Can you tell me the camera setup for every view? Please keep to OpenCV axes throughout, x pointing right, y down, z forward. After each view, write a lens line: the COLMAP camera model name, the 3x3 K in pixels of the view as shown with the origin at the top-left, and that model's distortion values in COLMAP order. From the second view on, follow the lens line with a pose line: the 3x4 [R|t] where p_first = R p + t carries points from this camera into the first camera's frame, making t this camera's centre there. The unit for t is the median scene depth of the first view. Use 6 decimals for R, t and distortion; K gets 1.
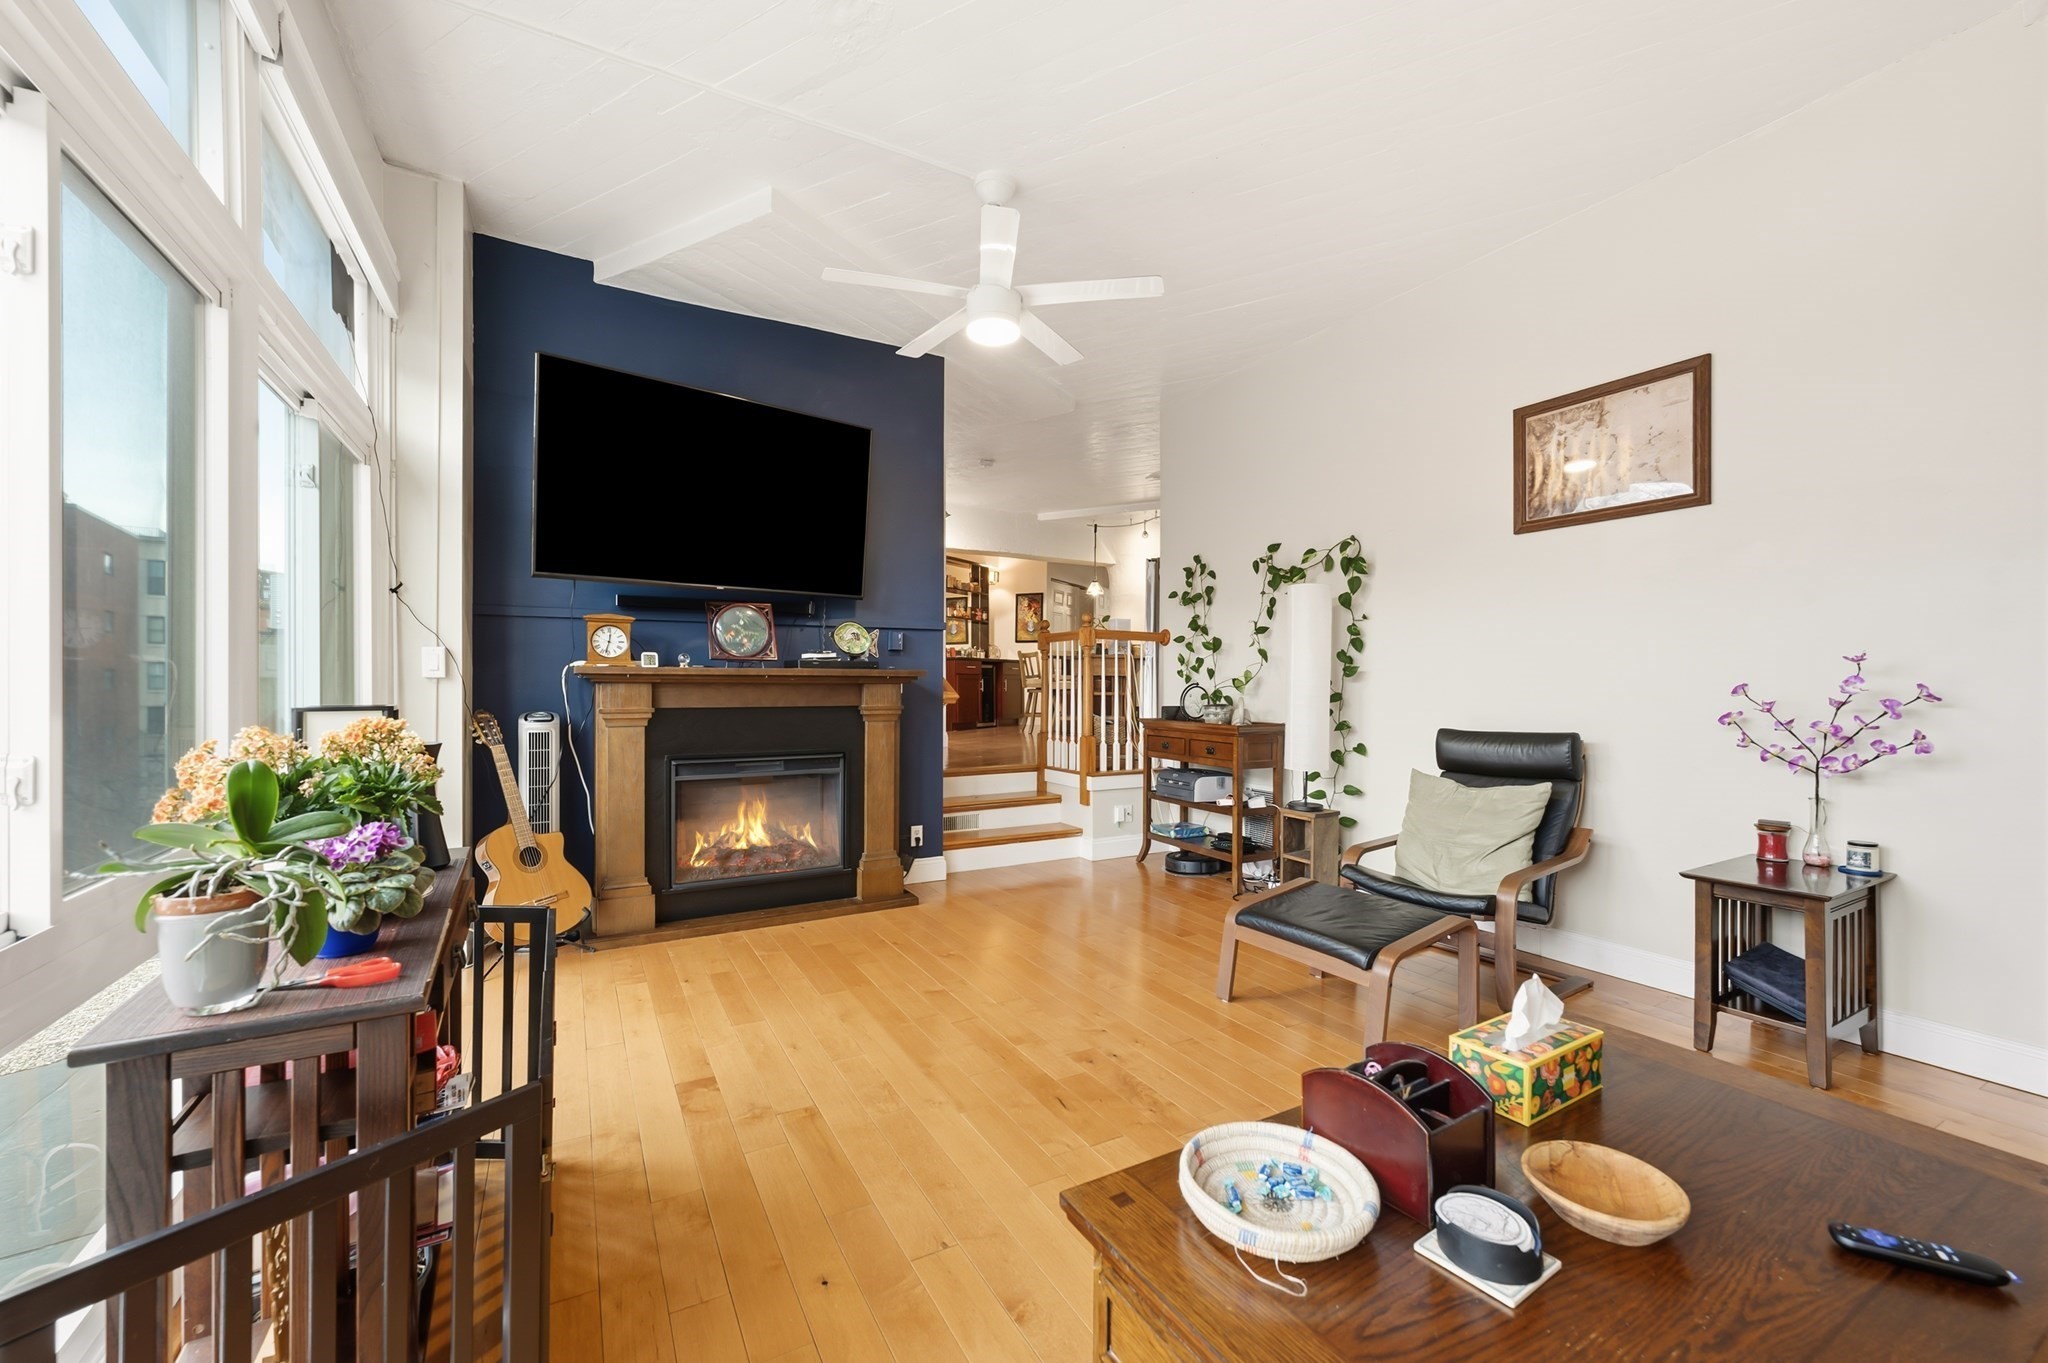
lens RADIAL K [[821.4, 0, 1021.4], [0, 821.4, 682.8], [0, 0, 1]] dist [-0.002870, 0.000261]
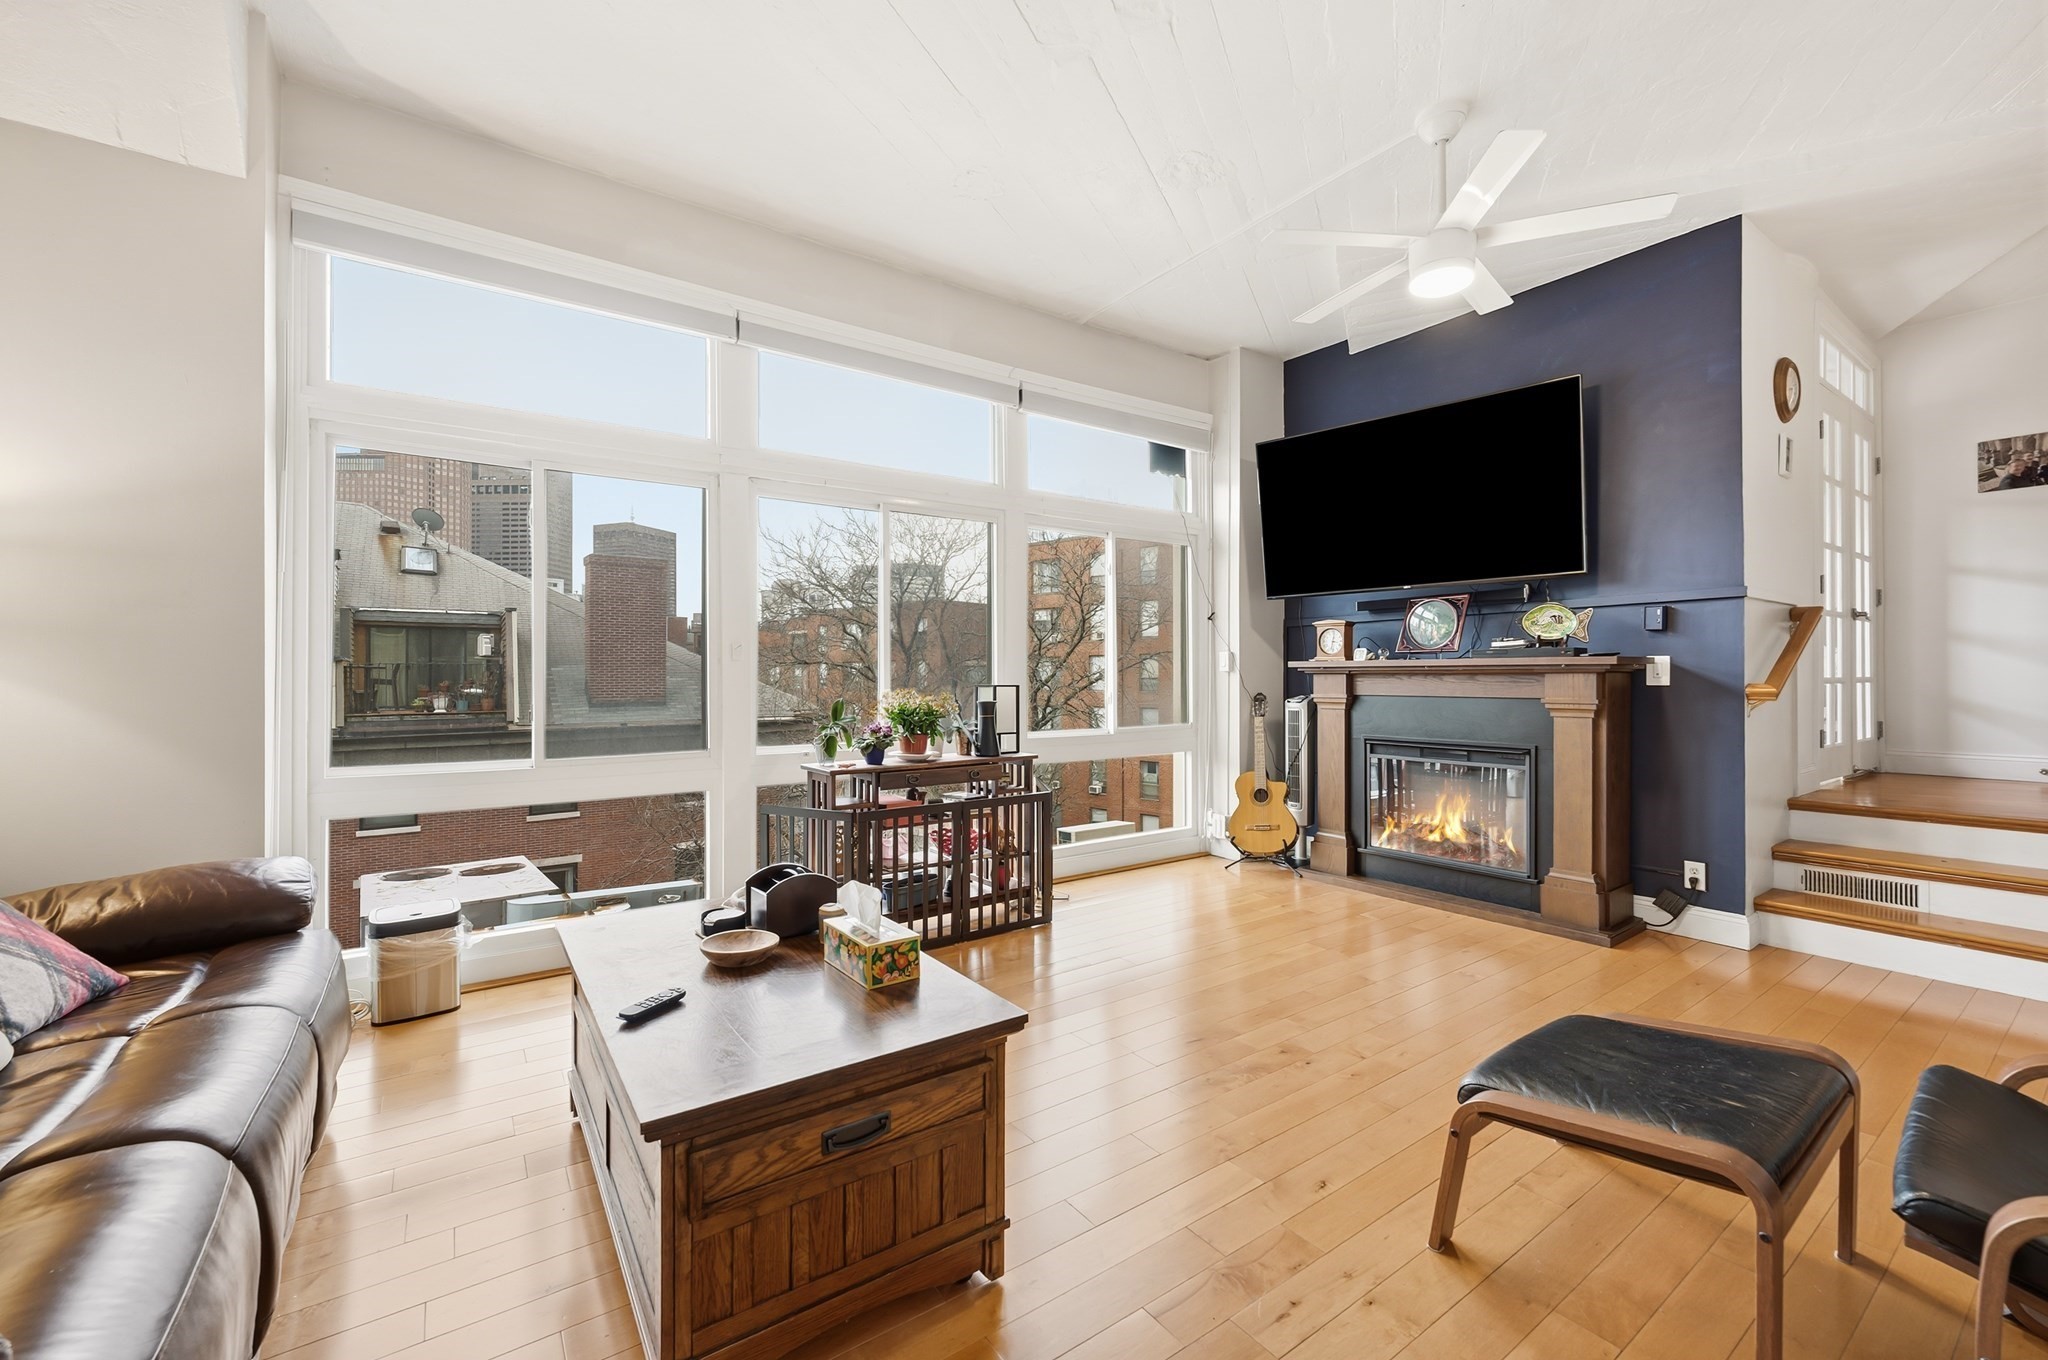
lens RADIAL K [[821.4, 0, 1023.9], [0, 821.4, 664.0], [0, 0, 1]] dist [-0.002870, 0.000261]
pose [[0.100883, -0.020883, -0.994679, 0.631154], [0.001391, 0.999782, -0.020849, 0.008982], [0.994897, 0.000720, 0.100890, 0.356207]]
